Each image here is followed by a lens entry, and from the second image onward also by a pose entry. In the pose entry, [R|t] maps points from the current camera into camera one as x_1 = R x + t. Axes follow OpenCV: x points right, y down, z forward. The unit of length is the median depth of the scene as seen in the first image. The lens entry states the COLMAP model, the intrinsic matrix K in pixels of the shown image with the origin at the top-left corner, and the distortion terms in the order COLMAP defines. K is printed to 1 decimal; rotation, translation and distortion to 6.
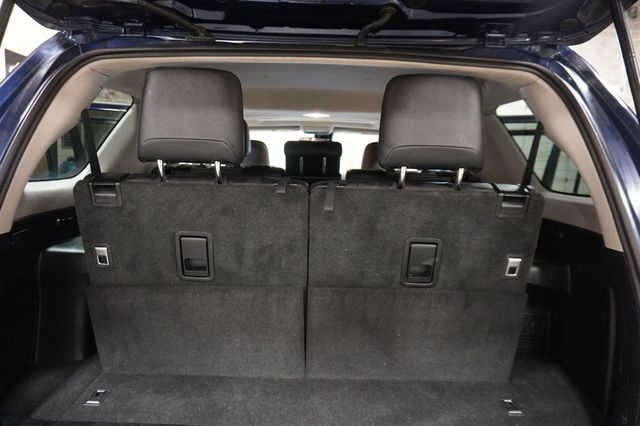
lens RADIAL K [[432.7, 0, 322.5], [0, 432.7, 213.8], [0, 0, 1]] dist [-0.019330, 0.010050]
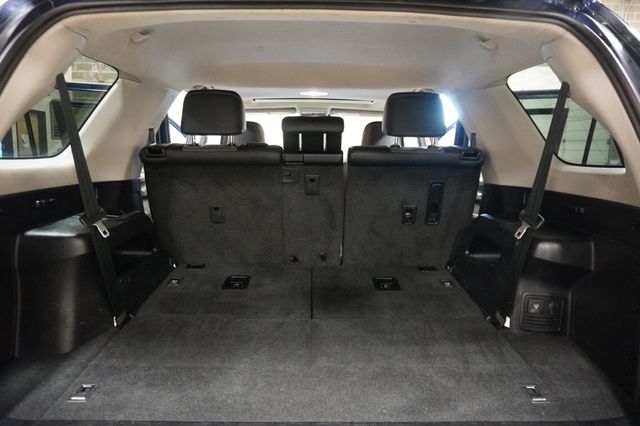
lens RADIAL K [[432.7, 0, 323.4], [0, 432.7, 213.7], [0, 0, 1]] dist [-0.019330, 0.010050]
pose [[0.999797, -0.015419, 0.012987, -0.021785], [0.015102, 0.999595, 0.024137, 0.033742], [-0.013354, -0.023936, 0.999624, 0.093140]]
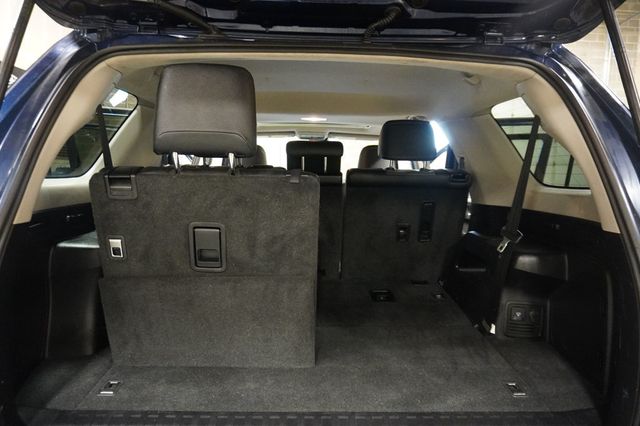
lens RADIAL K [[432.7, 0, 323.0], [0, 432.7, 214.1], [0, 0, 1]] dist [-0.019330, 0.010050]
pose [[0.999625, -0.009553, 0.025675, -0.048182], [0.010165, 0.999664, -0.023847, 0.047447], [-0.025438, 0.024099, 0.999386, -0.033846]]
